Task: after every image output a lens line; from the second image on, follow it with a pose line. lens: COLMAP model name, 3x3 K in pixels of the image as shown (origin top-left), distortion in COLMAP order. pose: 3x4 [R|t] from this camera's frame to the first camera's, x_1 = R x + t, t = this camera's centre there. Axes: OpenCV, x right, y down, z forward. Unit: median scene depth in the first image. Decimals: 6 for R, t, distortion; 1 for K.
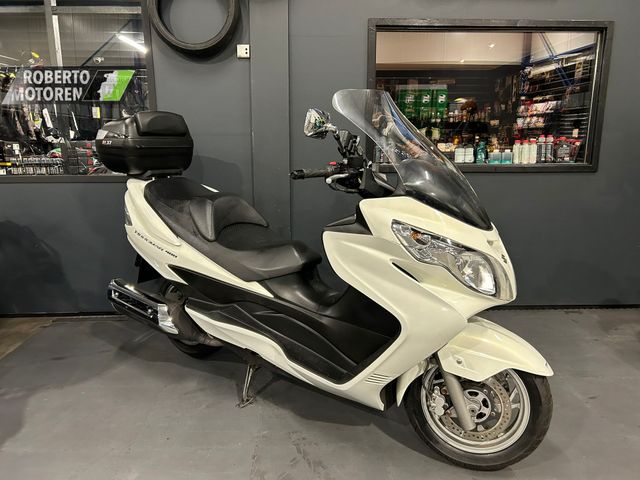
lens RADIAL K [[482.0, 0, 317.8], [0, 482.0, 239.8], [0, 0, 1]] dist [0.013041, 0.002857]
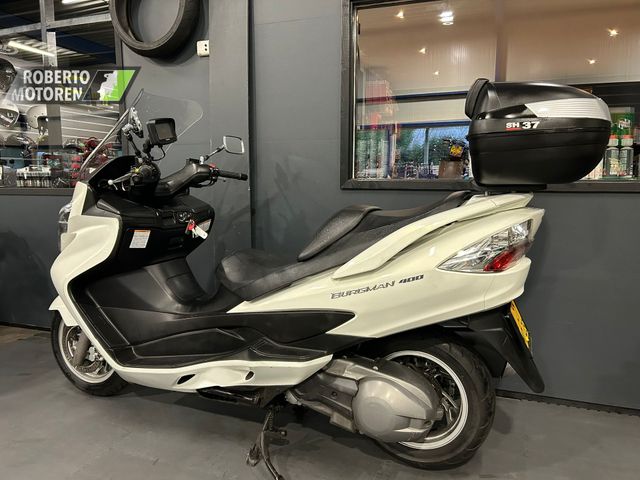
lens RADIAL K [[482.2, 0, 319.5], [0, 482.2, 237.4], [0, 0, 1]] dist [0.004466, 0.002415]
pose [[0.928415, 0.047950, -0.368438, 0.349651], [-0.079337, 0.994351, -0.070508, -0.006079], [0.362976, 0.094691, 0.926975, 0.280989]]
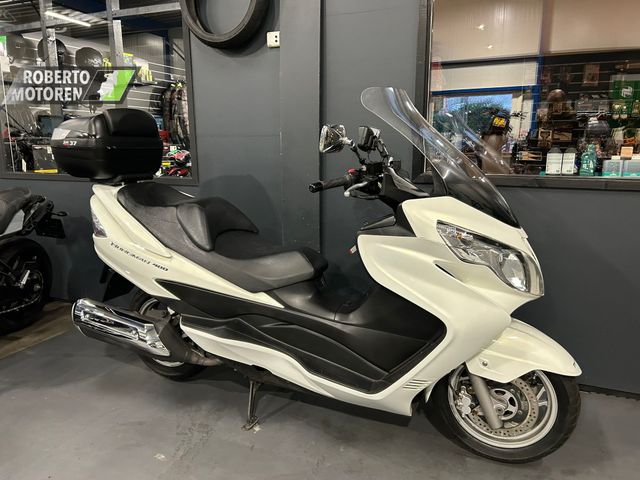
lens RADIAL K [[483.4, 0, 320.0], [0, 483.4, 240.0], [0, 0, 1]] dist [0.012440, -0.002187]
pose [[0.909589, 0.083383, -0.407056, 0.284593], [-0.086019, 0.996223, 0.011857, -0.044952], [0.406507, 0.024230, 0.913326, 0.229616]]
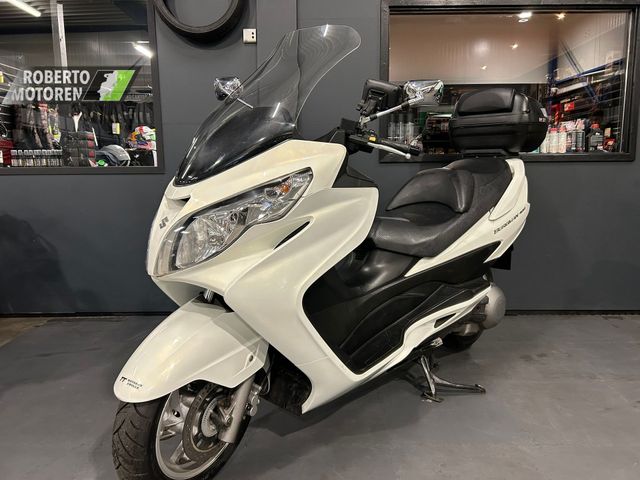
lens RADIAL K [[483.4, 0, 320.0], [0, 483.4, 240.0], [0, 0, 1]] dist [0.012440, -0.002187]
pose [[0.998909, 0.001315, -0.046676, 0.028056], [-0.004328, 0.997908, -0.064509, 0.069712], [0.046493, 0.064641, 0.996825, 0.070771]]
